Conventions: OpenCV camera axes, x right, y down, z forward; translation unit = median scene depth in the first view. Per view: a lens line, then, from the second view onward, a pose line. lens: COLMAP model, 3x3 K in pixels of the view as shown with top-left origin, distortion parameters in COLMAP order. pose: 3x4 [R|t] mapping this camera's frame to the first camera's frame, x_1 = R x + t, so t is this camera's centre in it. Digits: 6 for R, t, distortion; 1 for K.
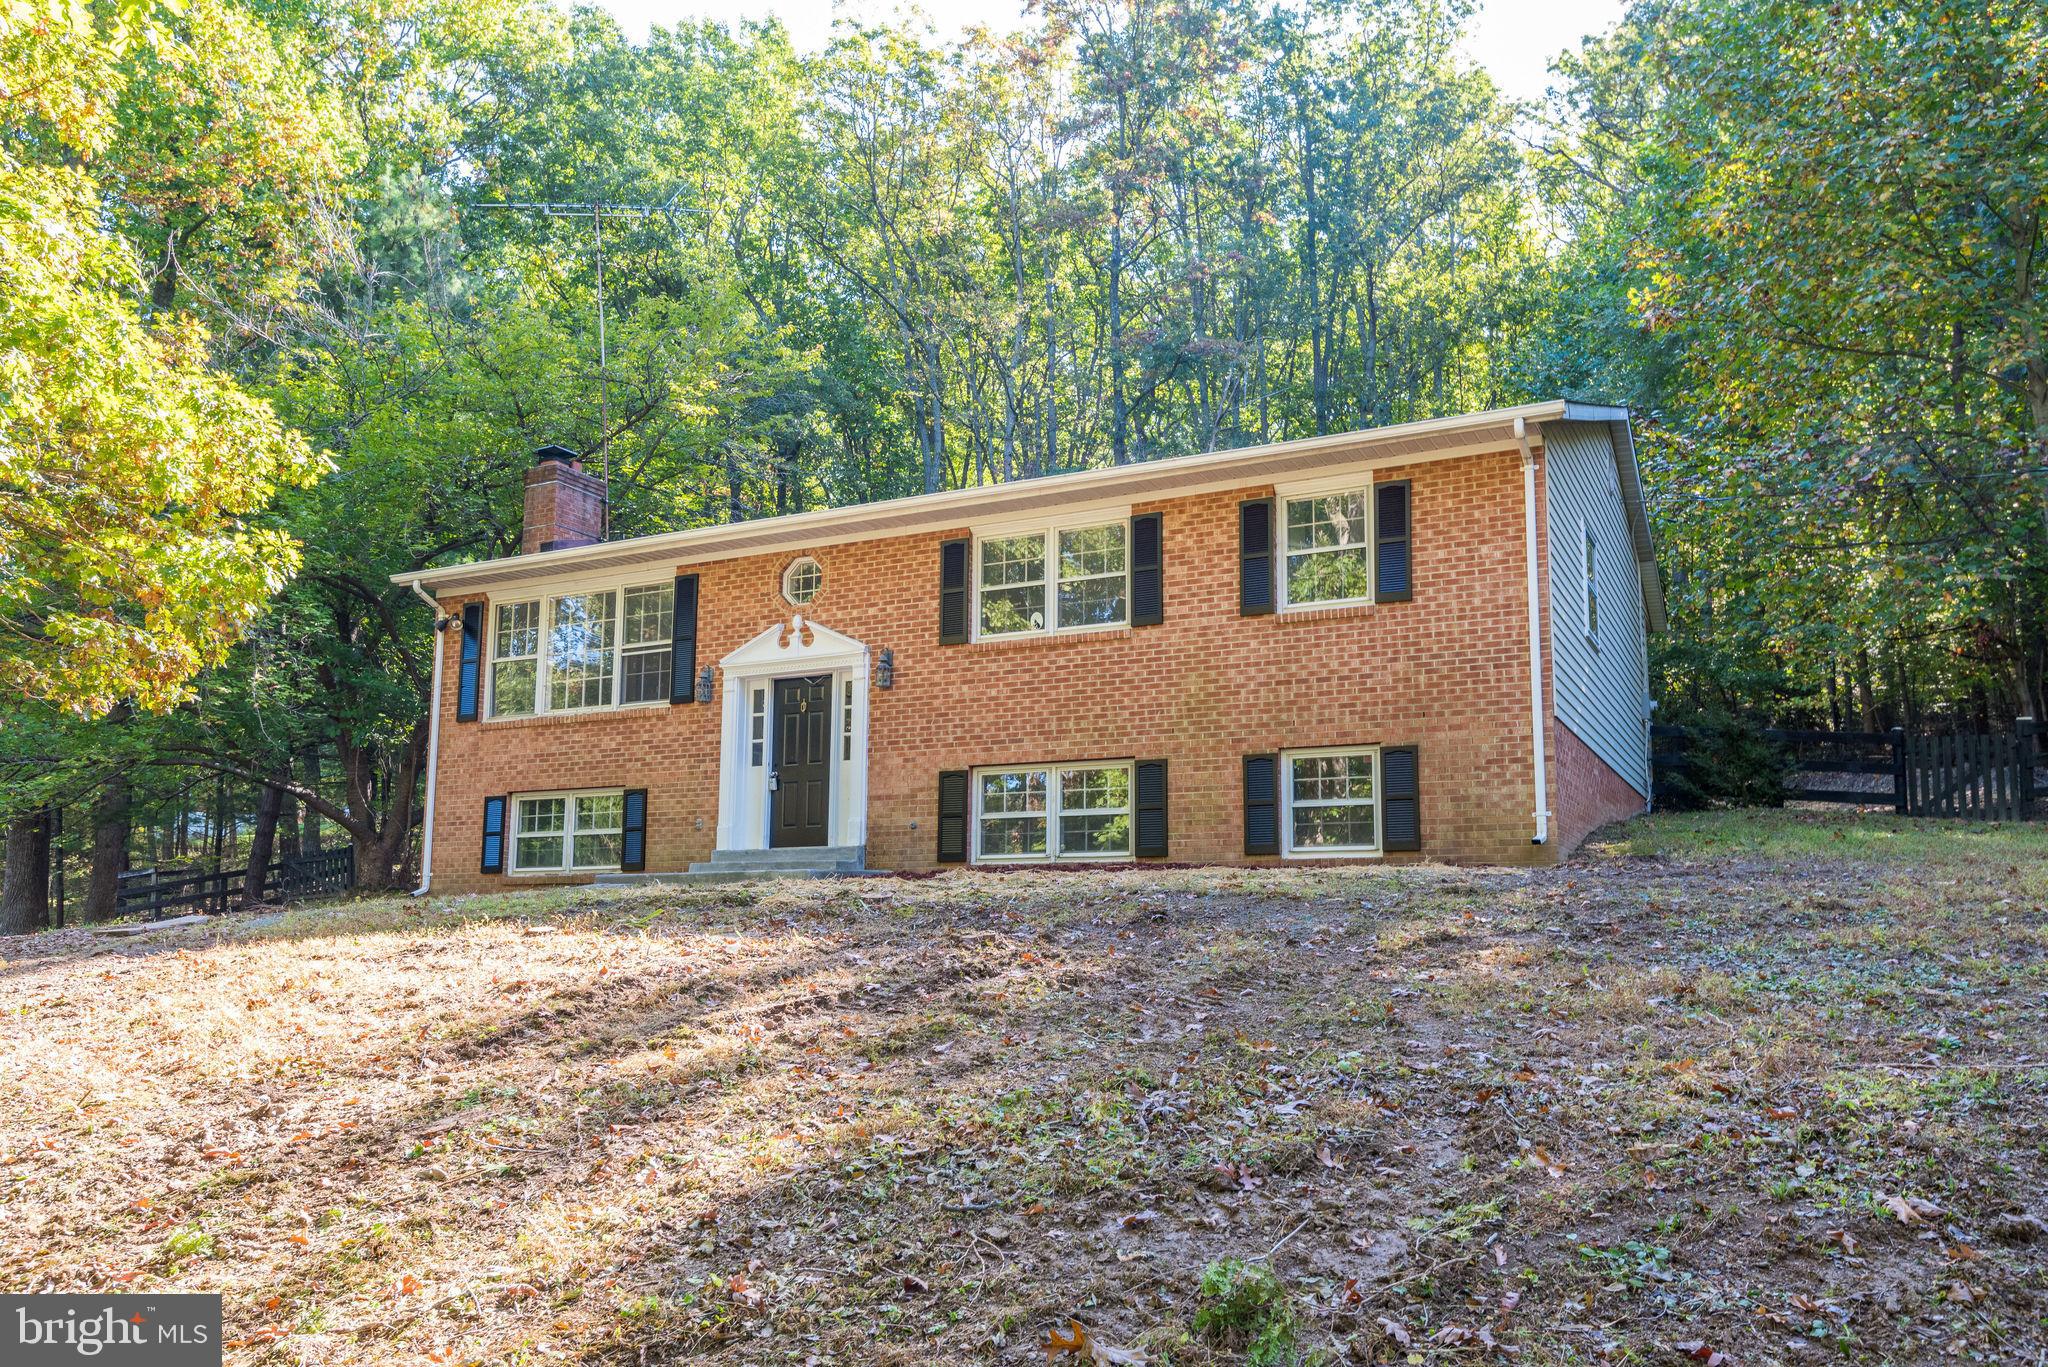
lens RADIAL K [[1525.0, 0, 1053.7], [0, 1525.0, 709.9], [0, 0, 1]] dist [0.014314, 0.009355]
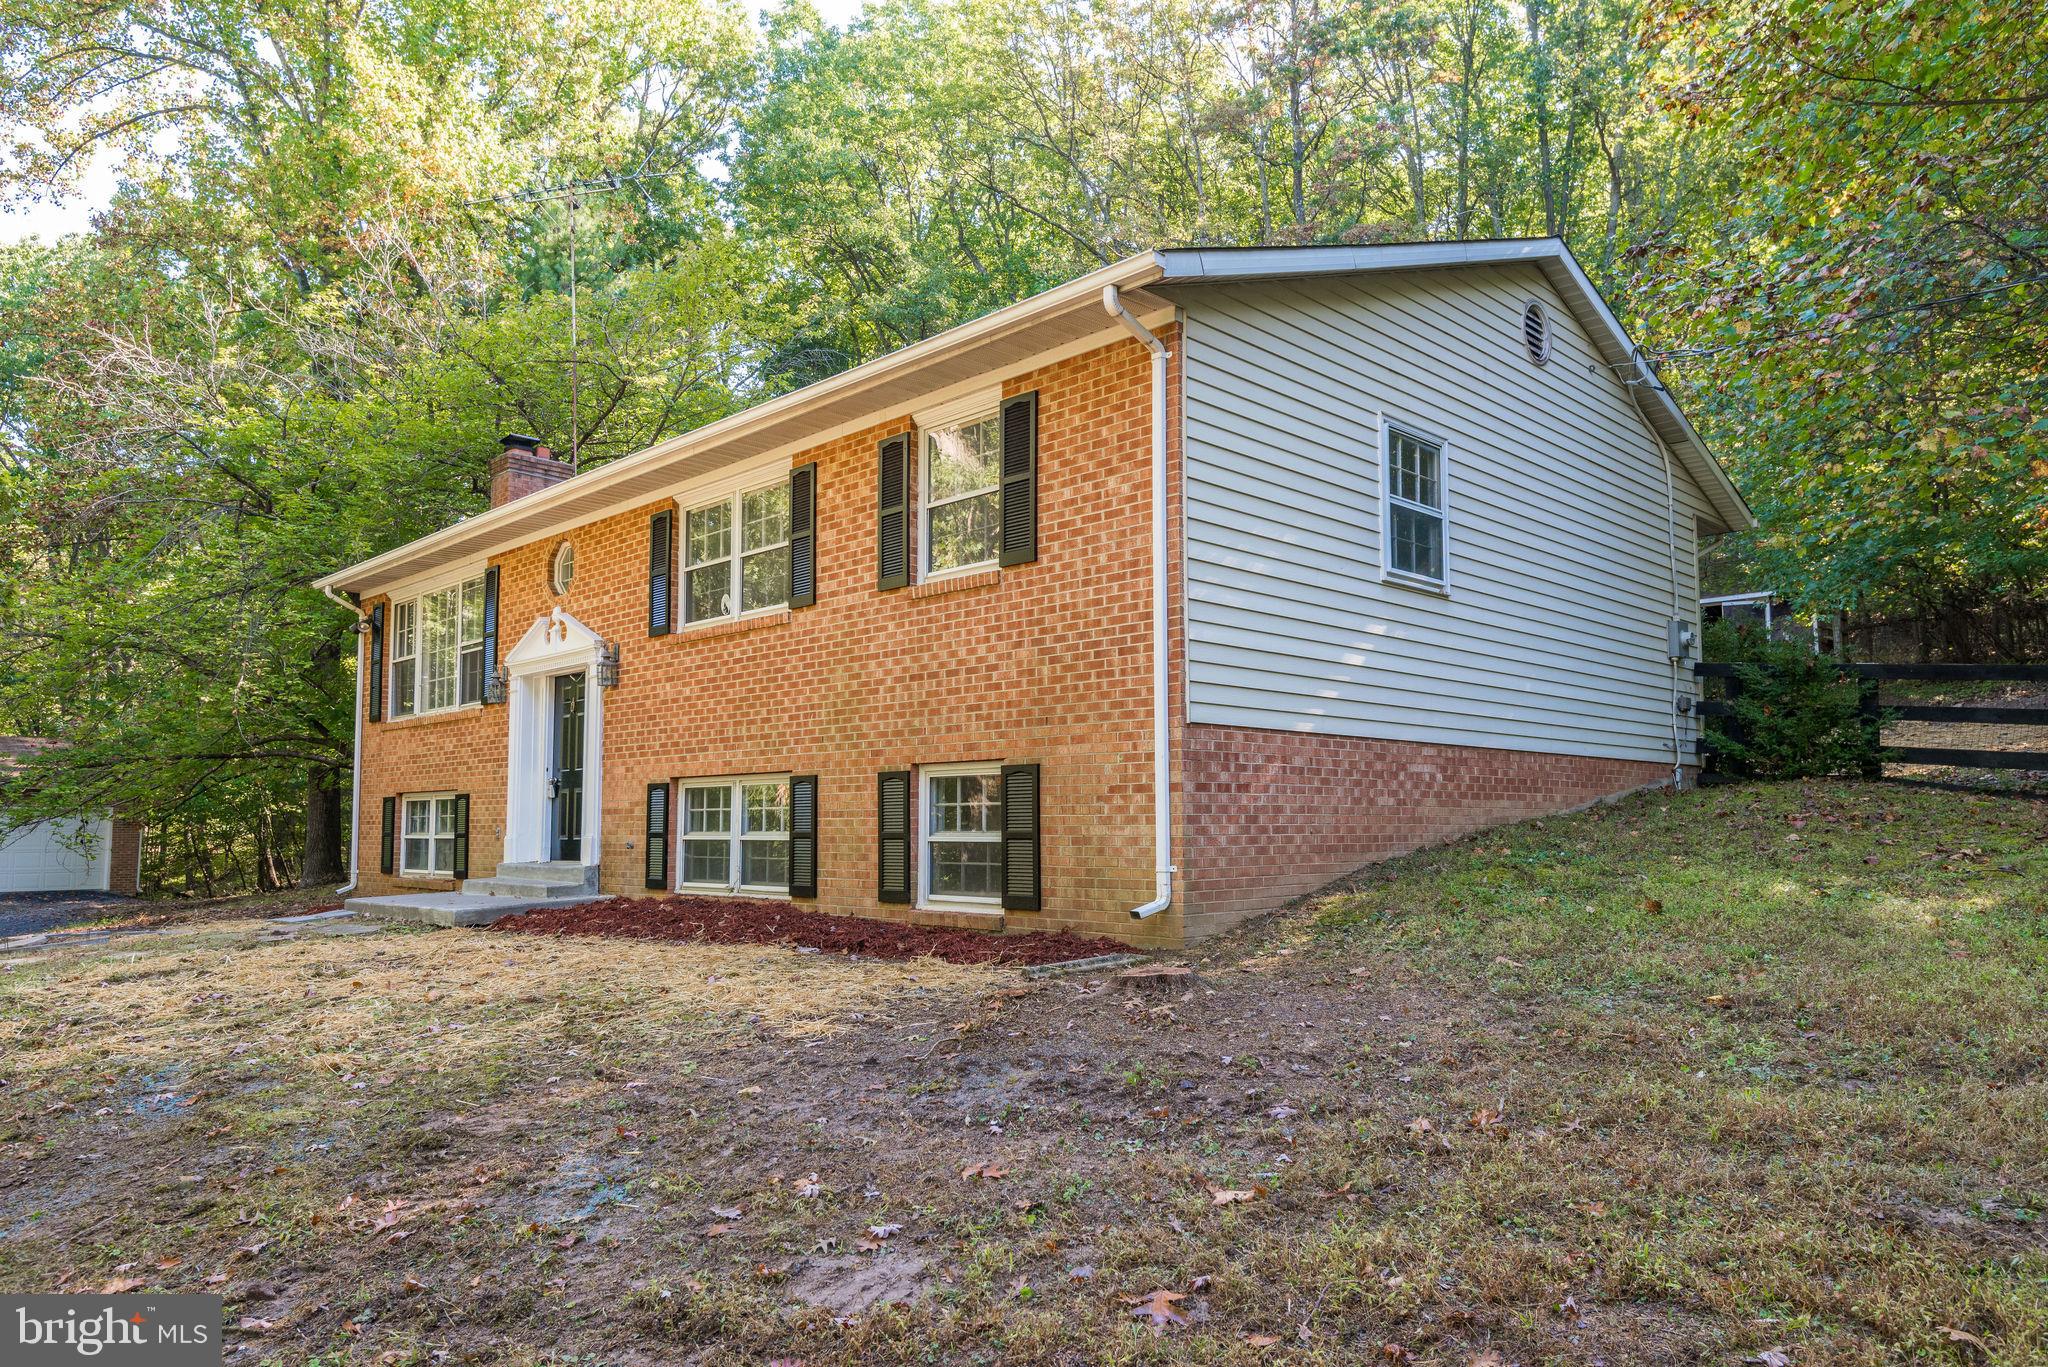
lens RADIAL K [[1359.6, 0, 1016.5], [0, 1359.6, 696.9], [0, 0, 1]] dist [0.021710, -0.007242]
pose [[0.943917, -0.039795, -0.327777, 0.363159], [0.060077, 0.996839, 0.051980, -0.034958], [0.324673, -0.068757, 0.943324, 0.324004]]
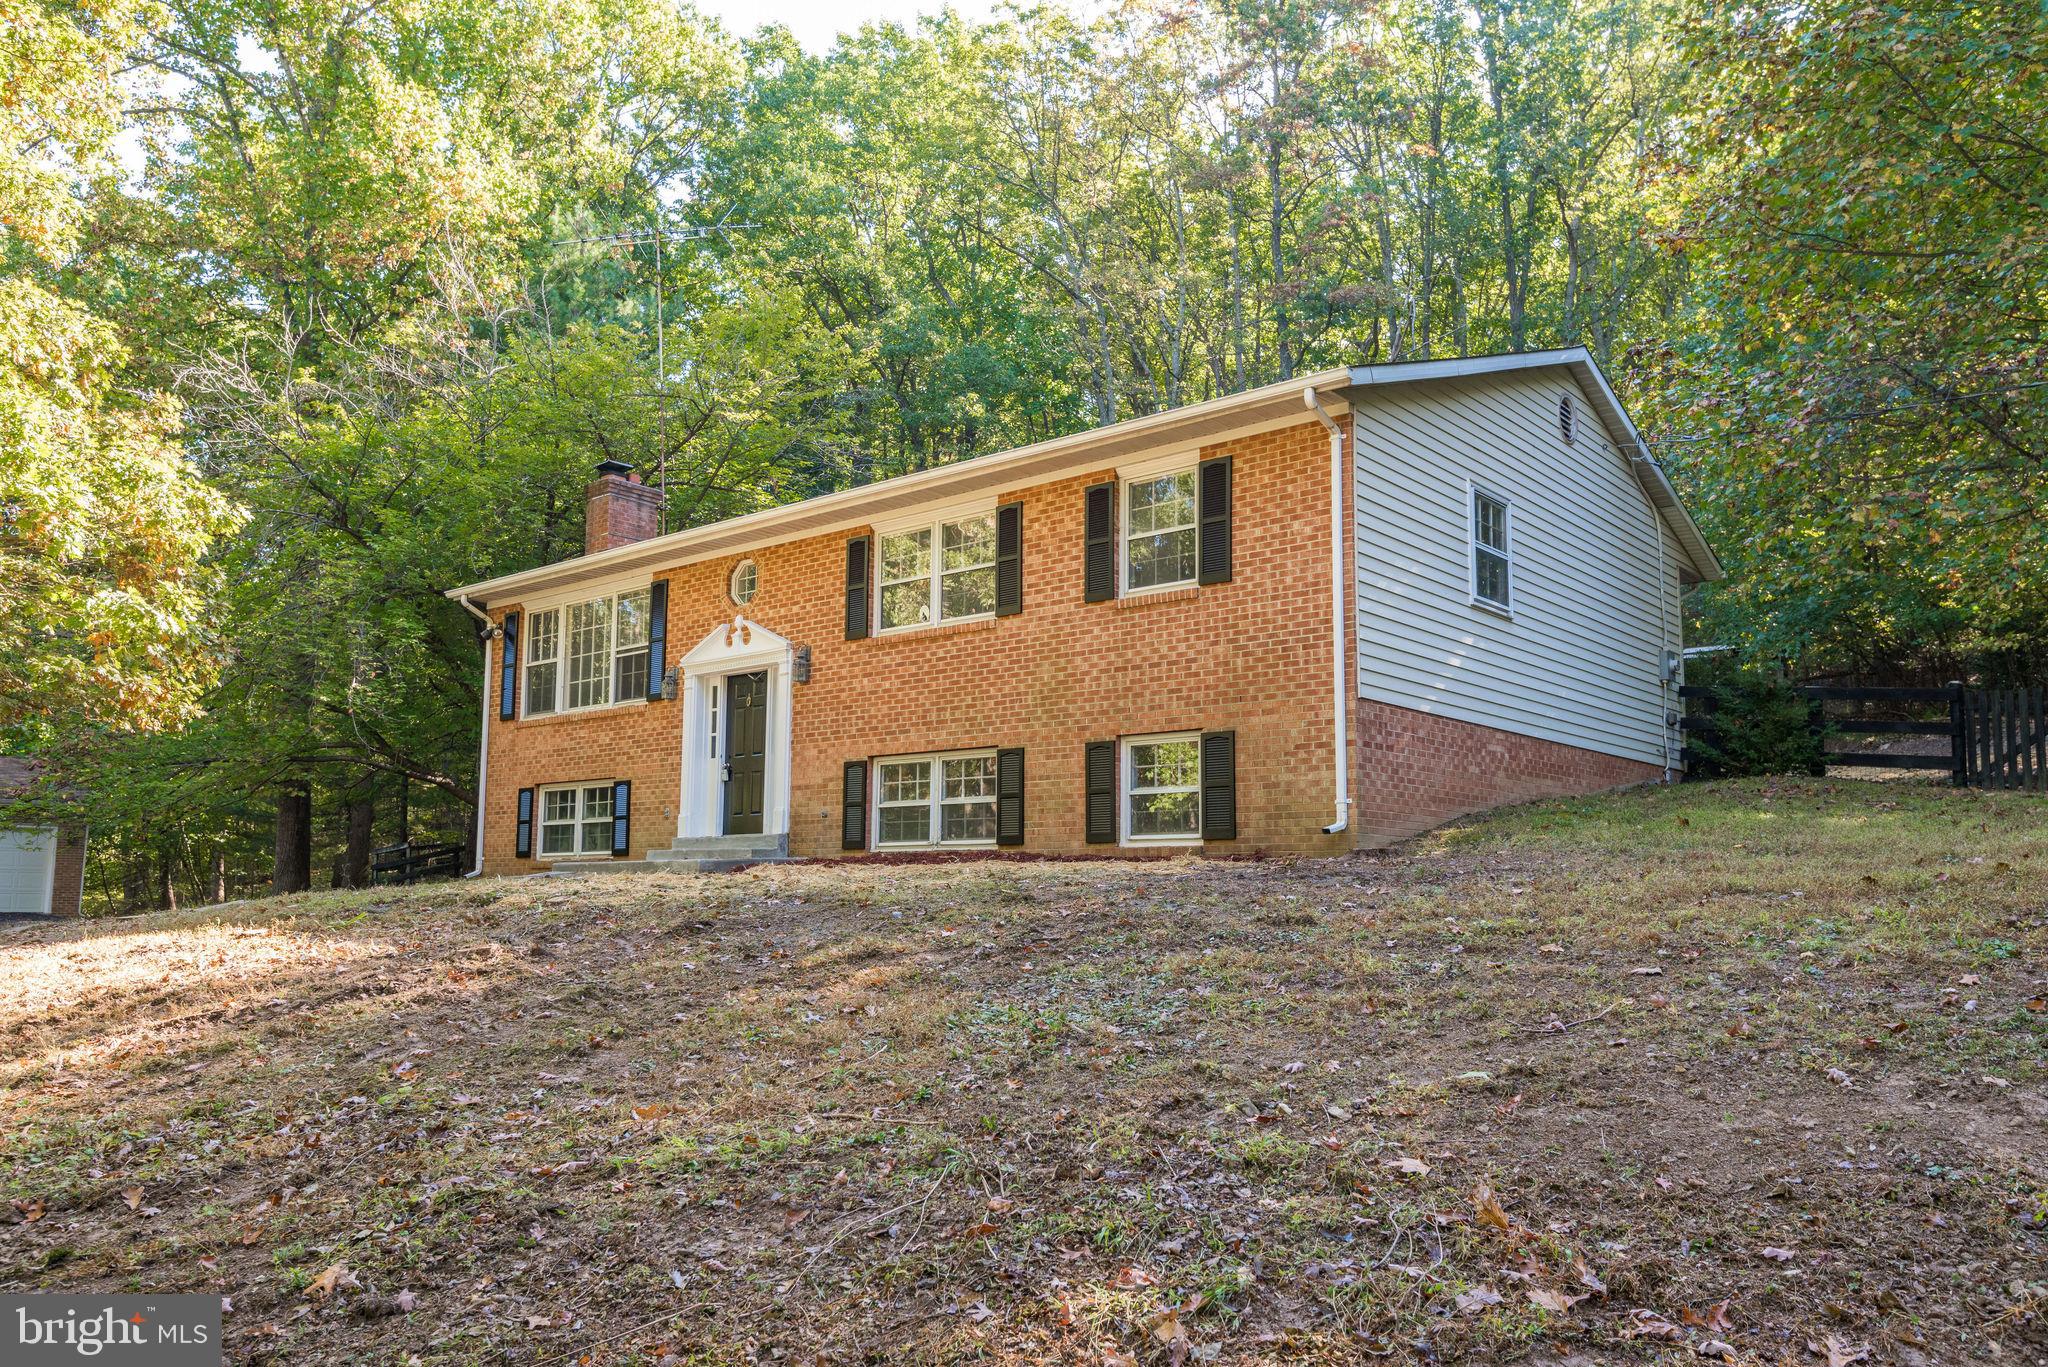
lens RADIAL K [[1525.0, 0, 1020.8], [0, 1525.0, 684.5], [0, 0, 1]] dist [0.014314, 0.009355]
pose [[0.968922, -0.033446, -0.245096, 0.285288], [0.036541, 0.999299, 0.008091, -0.015778], [0.244653, -0.016796, 0.969465, 0.020678]]
